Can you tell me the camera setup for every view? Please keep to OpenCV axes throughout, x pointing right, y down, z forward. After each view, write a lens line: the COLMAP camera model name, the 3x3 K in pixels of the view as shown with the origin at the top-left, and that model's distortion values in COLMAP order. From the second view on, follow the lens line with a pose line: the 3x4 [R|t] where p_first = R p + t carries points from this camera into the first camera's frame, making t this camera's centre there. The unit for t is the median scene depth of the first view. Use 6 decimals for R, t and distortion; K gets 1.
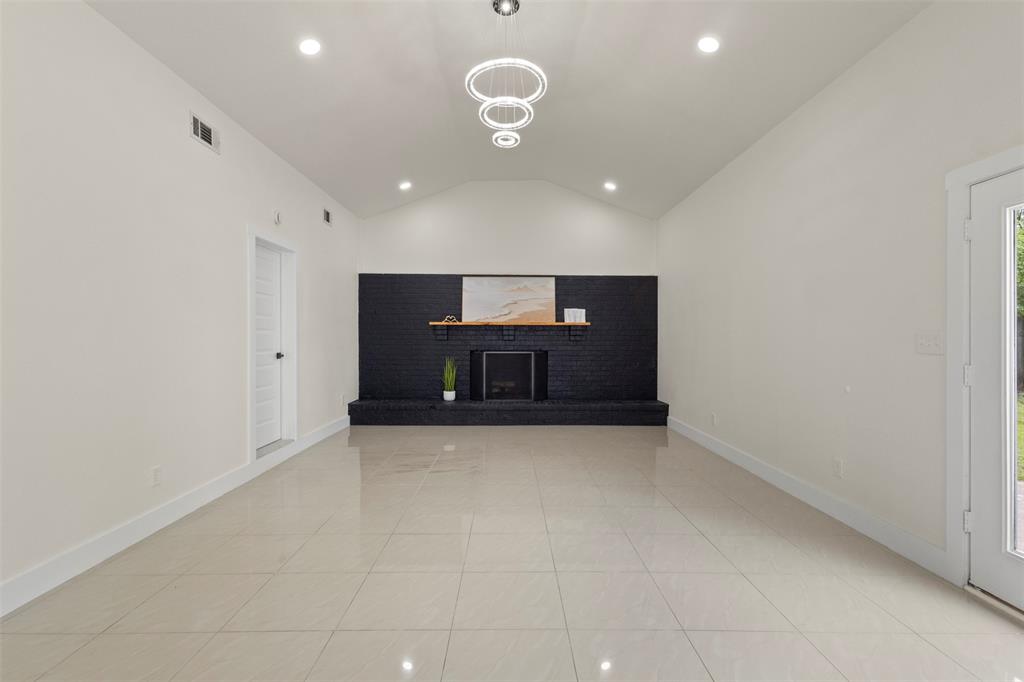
lens RADIAL K [[474.2, 0, 511.9], [0, 474.2, 342.2], [0, 0, 1]] dist [0.000928, 0.001152]
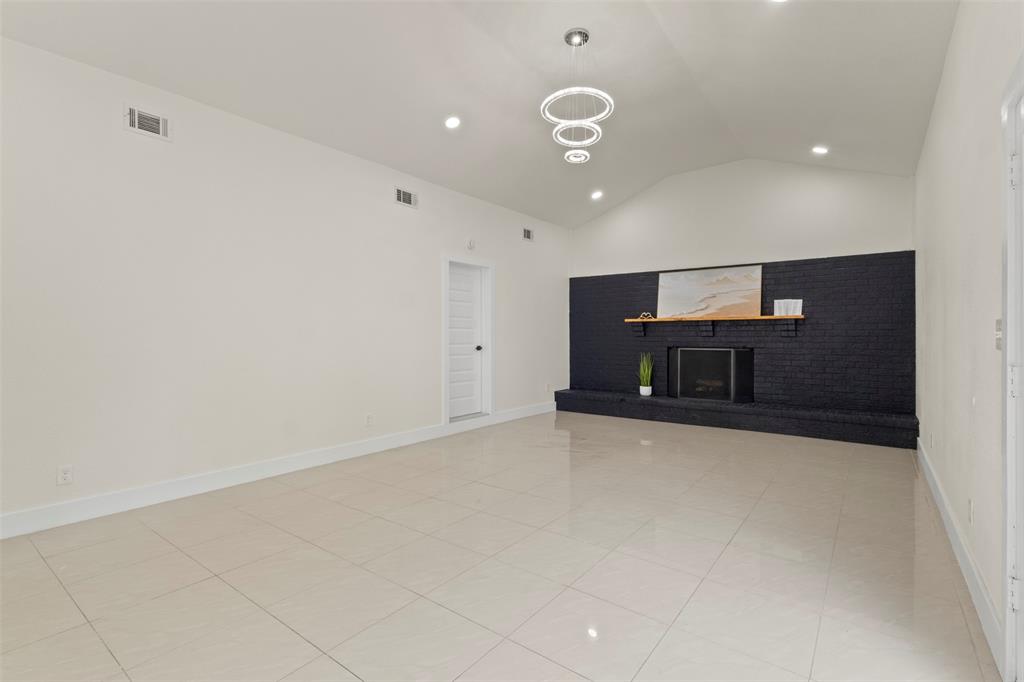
lens RADIAL K [[474.2, 0, 509.8], [0, 474.2, 335.8], [0, 0, 1]] dist [0.000928, 0.001152]
pose [[0.791501, -0.003438, -0.611158, 0.262546], [-0.001837, 0.999966, -0.008004, 0.003147], [0.611164, 0.007458, 0.791468, 0.010664]]
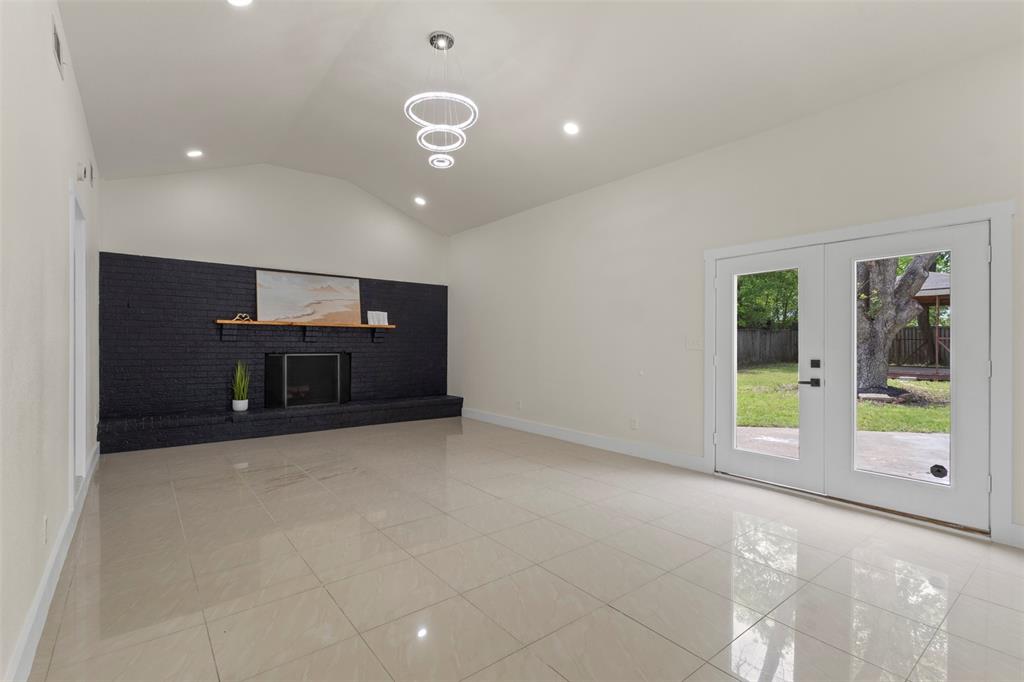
lens RADIAL K [[474.2, 0, 516.5], [0, 474.2, 346.0], [0, 0, 1]] dist [0.000928, 0.001152]
pose [[0.783913, -0.001734, 0.620868, -0.275362], [0.000027, 0.999996, 0.002759, 0.001646], [-0.620870, -0.002146, 0.783910, 0.003140]]
